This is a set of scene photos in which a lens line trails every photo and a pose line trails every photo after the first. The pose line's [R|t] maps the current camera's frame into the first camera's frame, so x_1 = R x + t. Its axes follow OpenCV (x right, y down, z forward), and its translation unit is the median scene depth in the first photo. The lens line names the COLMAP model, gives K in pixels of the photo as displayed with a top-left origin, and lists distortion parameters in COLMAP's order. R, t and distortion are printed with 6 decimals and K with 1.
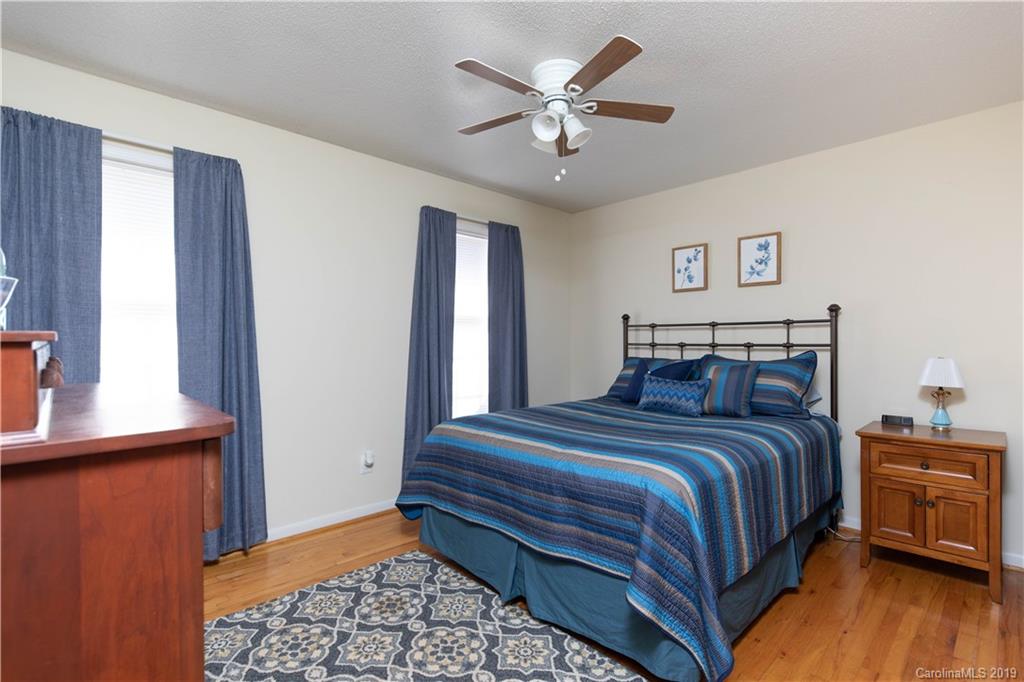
lens RADIAL K [[484.4, 0, 512.8], [0, 484.4, 341.3], [0, 0, 1]] dist [0.001076, 0.000087]
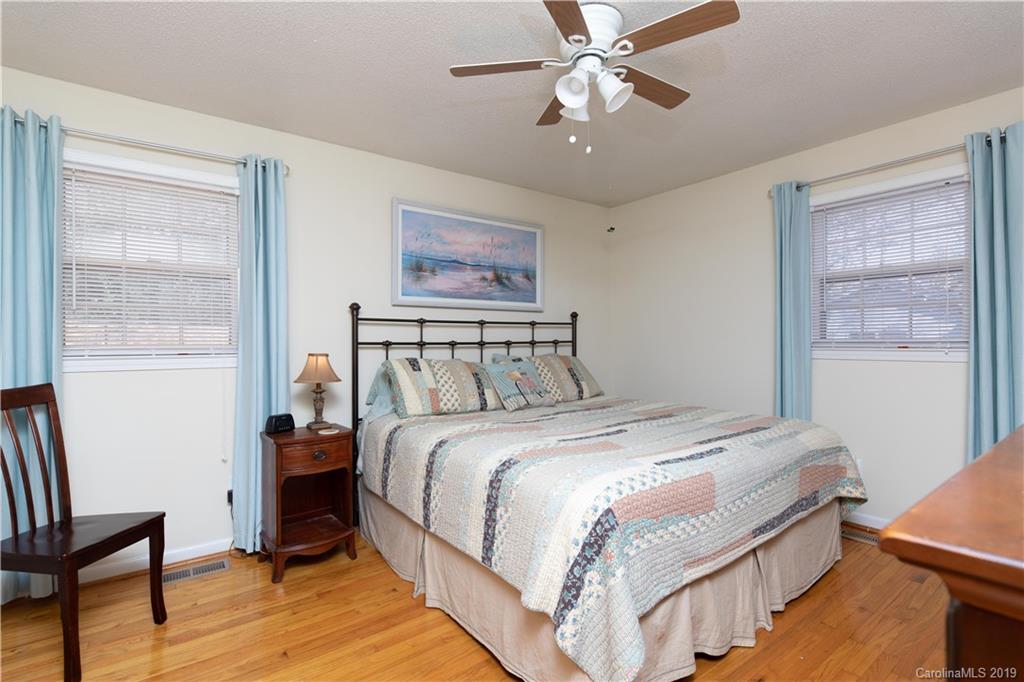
lens RADIAL K [[484.4, 0, 513.1], [0, 484.4, 338.6], [0, 0, 1]] dist [0.001076, 0.000087]
pose [[0.117804, 0.000744, 0.993037, -0.571348], [0.002819, 0.999995, -0.001084, -0.000220], [-0.993033, 0.002927, 0.117801, 0.822045]]
